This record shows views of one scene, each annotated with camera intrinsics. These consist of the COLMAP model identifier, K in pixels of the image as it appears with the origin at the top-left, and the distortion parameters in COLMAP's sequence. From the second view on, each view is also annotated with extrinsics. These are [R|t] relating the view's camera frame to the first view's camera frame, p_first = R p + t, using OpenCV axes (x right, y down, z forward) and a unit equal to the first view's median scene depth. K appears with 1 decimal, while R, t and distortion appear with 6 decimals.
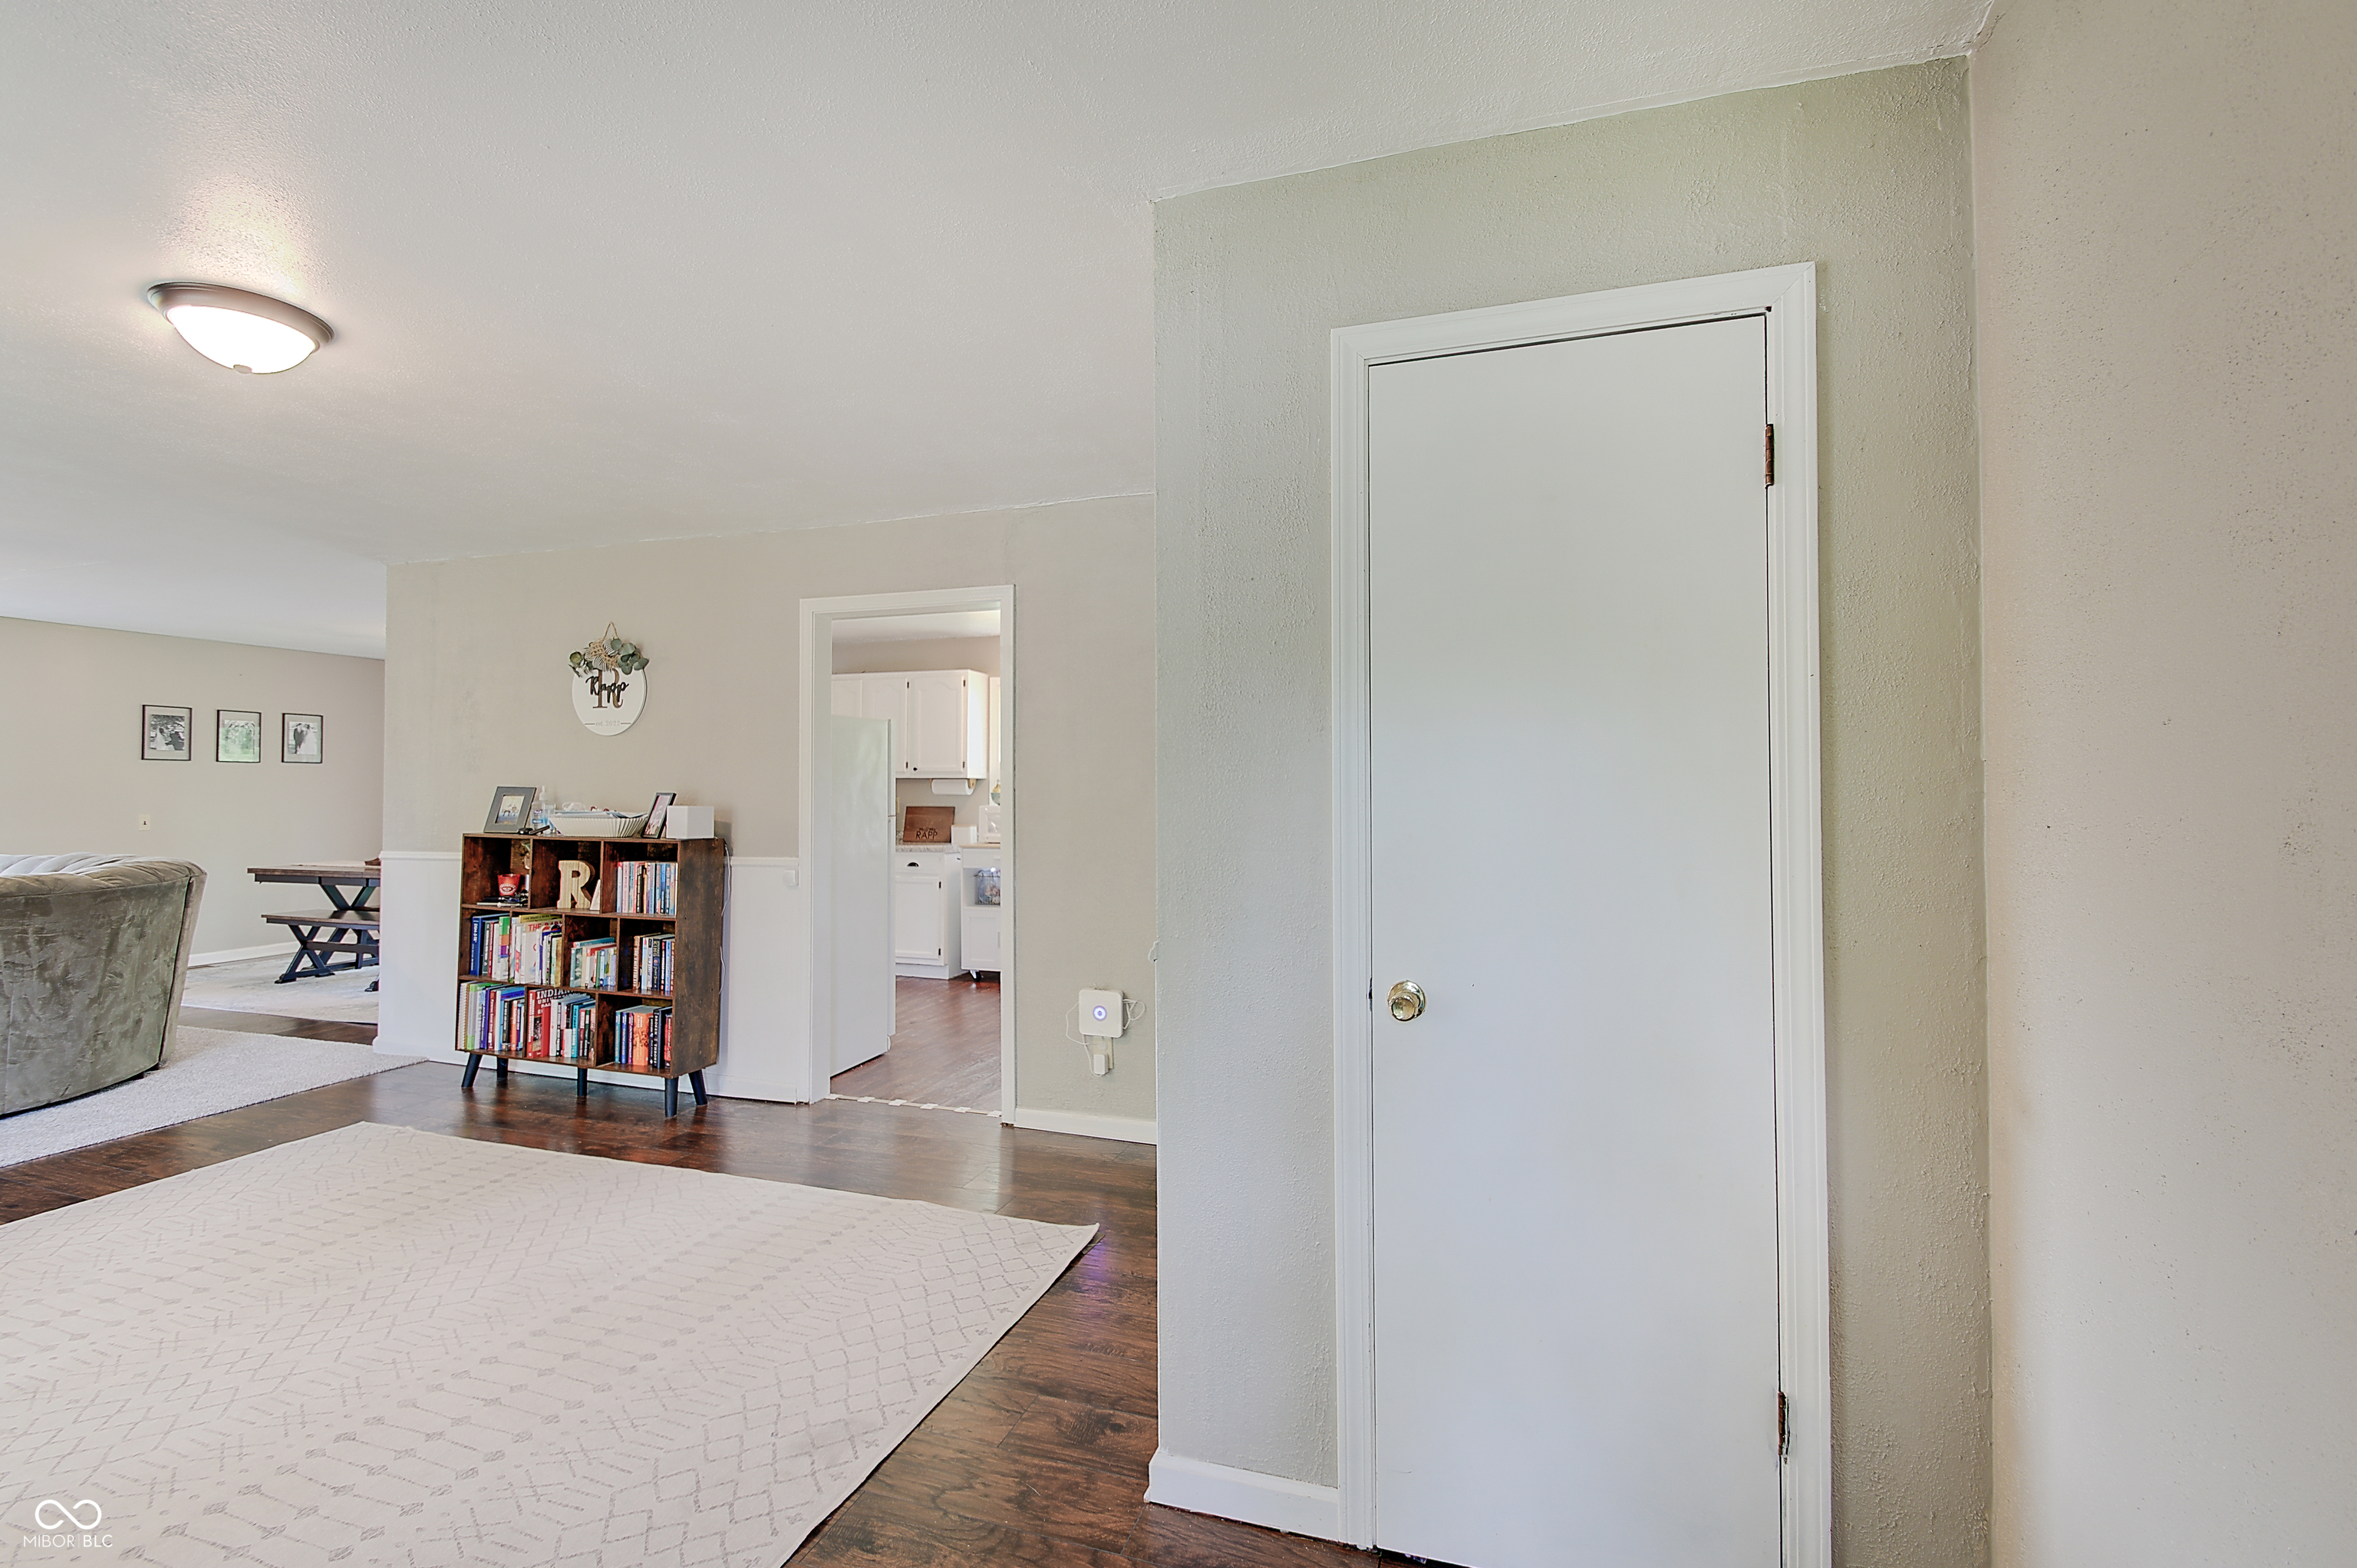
lens RADIAL K [[1025.0, 0, 1165.5], [0, 1025.0, 756.4], [0, 0, 1]] dist [-0.004824, -0.007874]
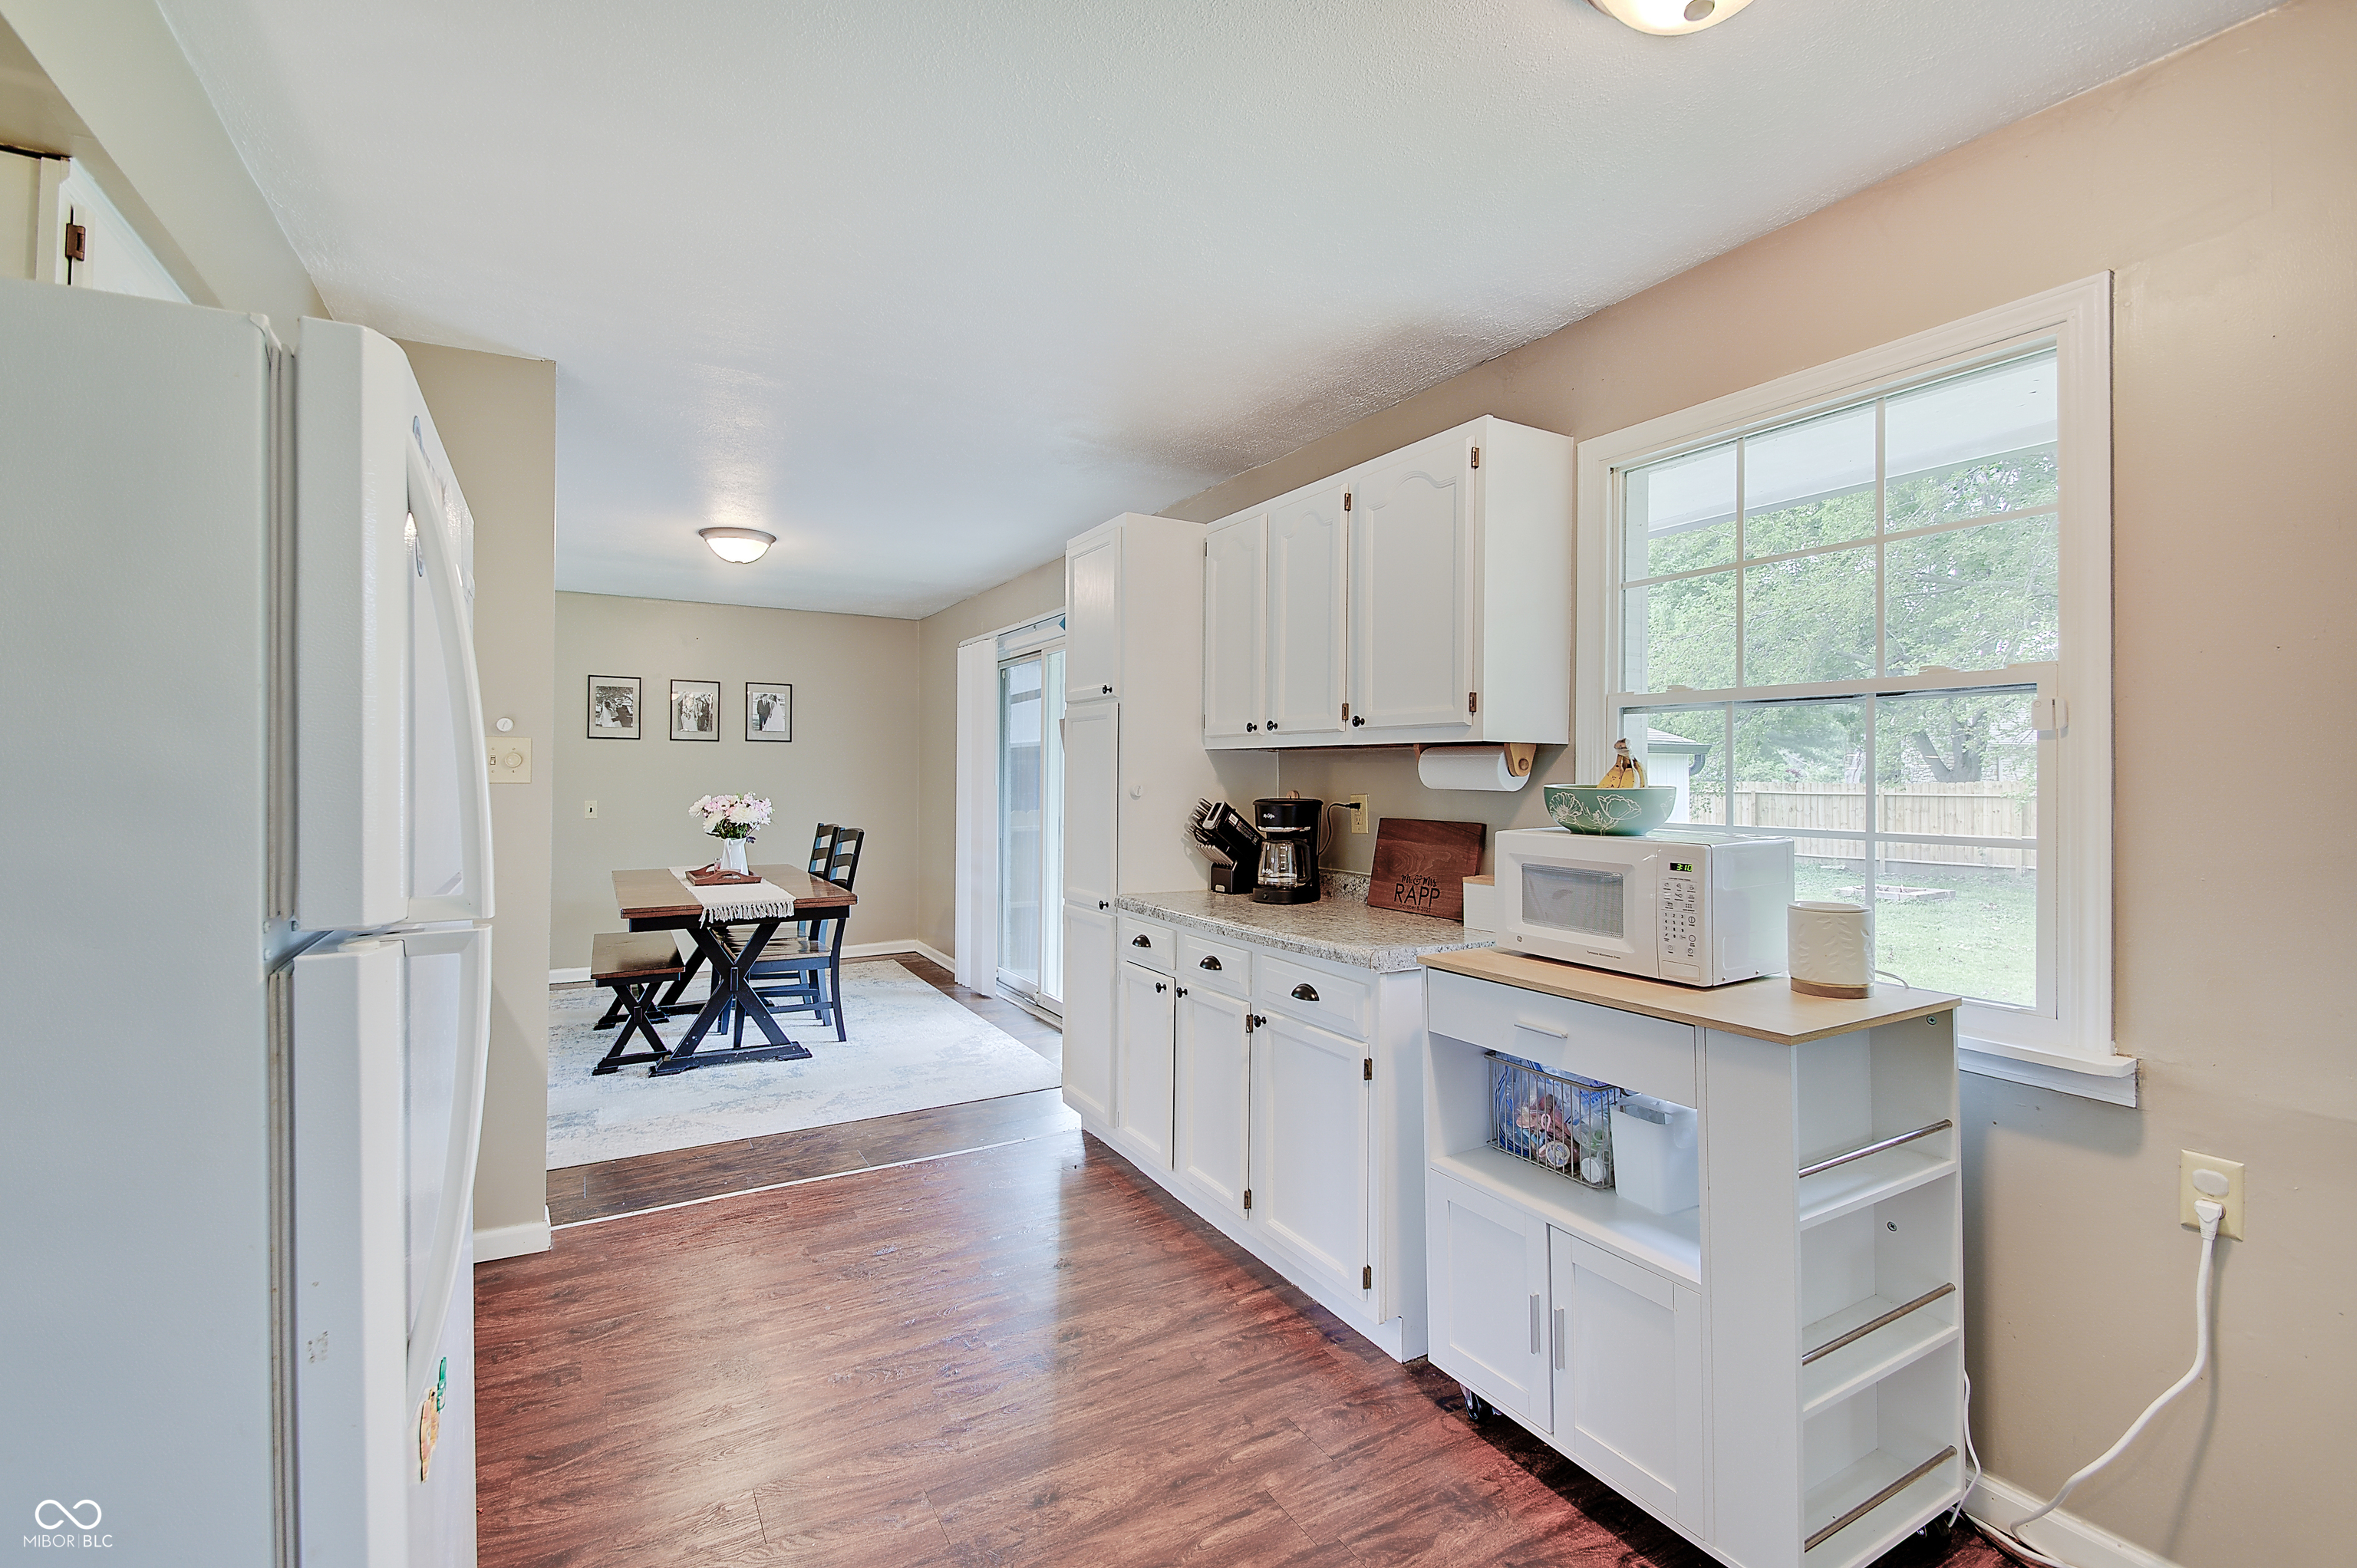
lens RADIAL K [[1025.0, 0, 1155.4], [0, 1025.0, 776.5], [0, 0, 1]] dist [-0.004824, -0.007874]
pose [[0.735116, 0.005213, -0.677921, -0.086468], [0.015938, 0.999561, 0.024969, 0.040589], [0.677754, -0.029160, 0.734711, 1.237321]]
